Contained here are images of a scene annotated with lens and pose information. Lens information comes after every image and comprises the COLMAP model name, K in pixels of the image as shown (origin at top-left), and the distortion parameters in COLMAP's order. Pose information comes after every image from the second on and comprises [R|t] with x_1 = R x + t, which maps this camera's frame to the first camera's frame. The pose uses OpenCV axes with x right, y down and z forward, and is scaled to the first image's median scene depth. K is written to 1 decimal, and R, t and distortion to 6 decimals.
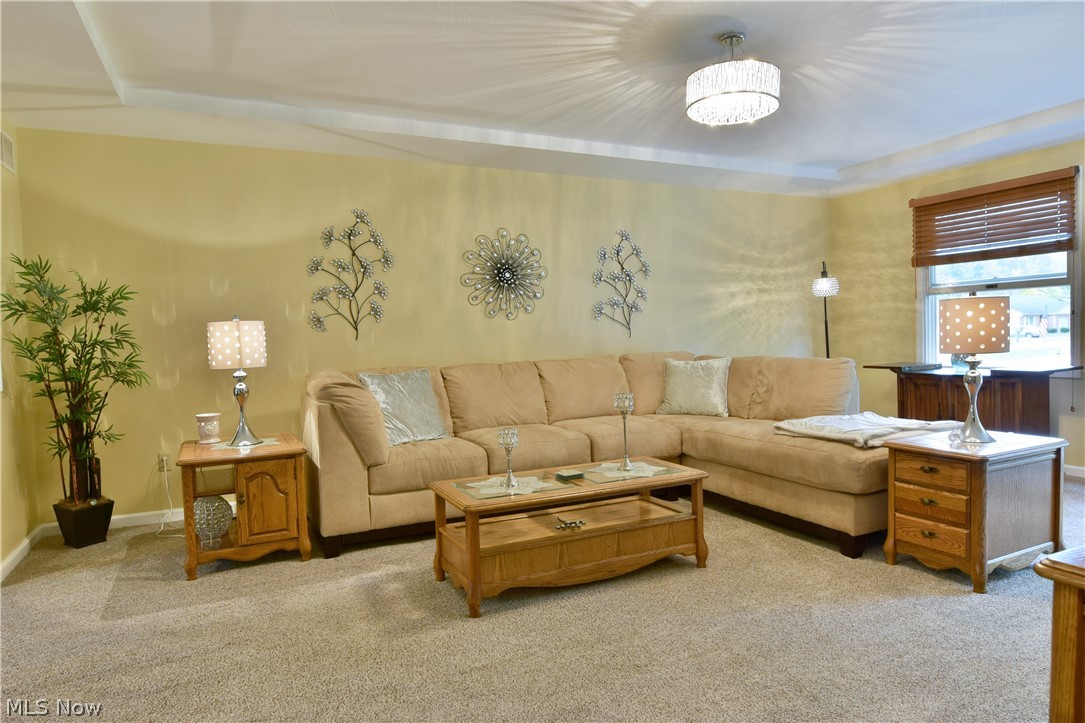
lens RADIAL K [[634.4, 0, 572.4], [0, 634.4, 361.6], [0, 0, 1]] dist [-0.008162, -0.002527]
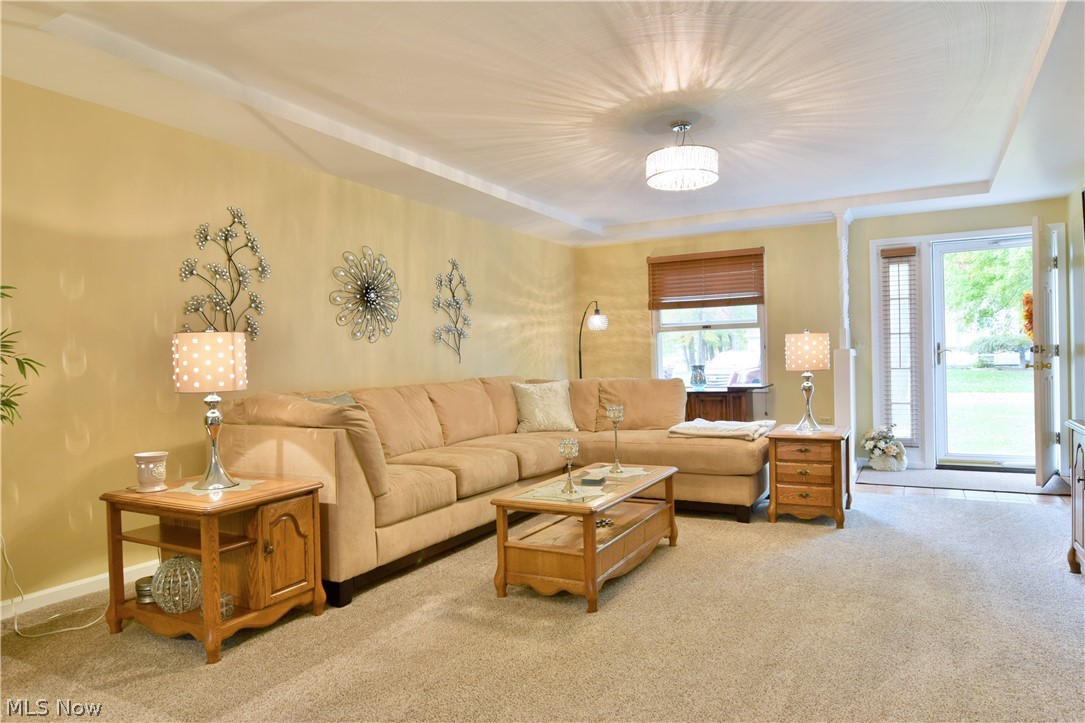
lens RADIAL K [[634.4, 0, 561.4], [0, 634.4, 363.0], [0, 0, 1]] dist [-0.008162, -0.002527]
pose [[0.825780, 0.006463, 0.563955, -0.499546], [0.022316, 0.998777, -0.044123, 0.016068], [-0.563551, 0.049021, 0.824626, 0.073610]]
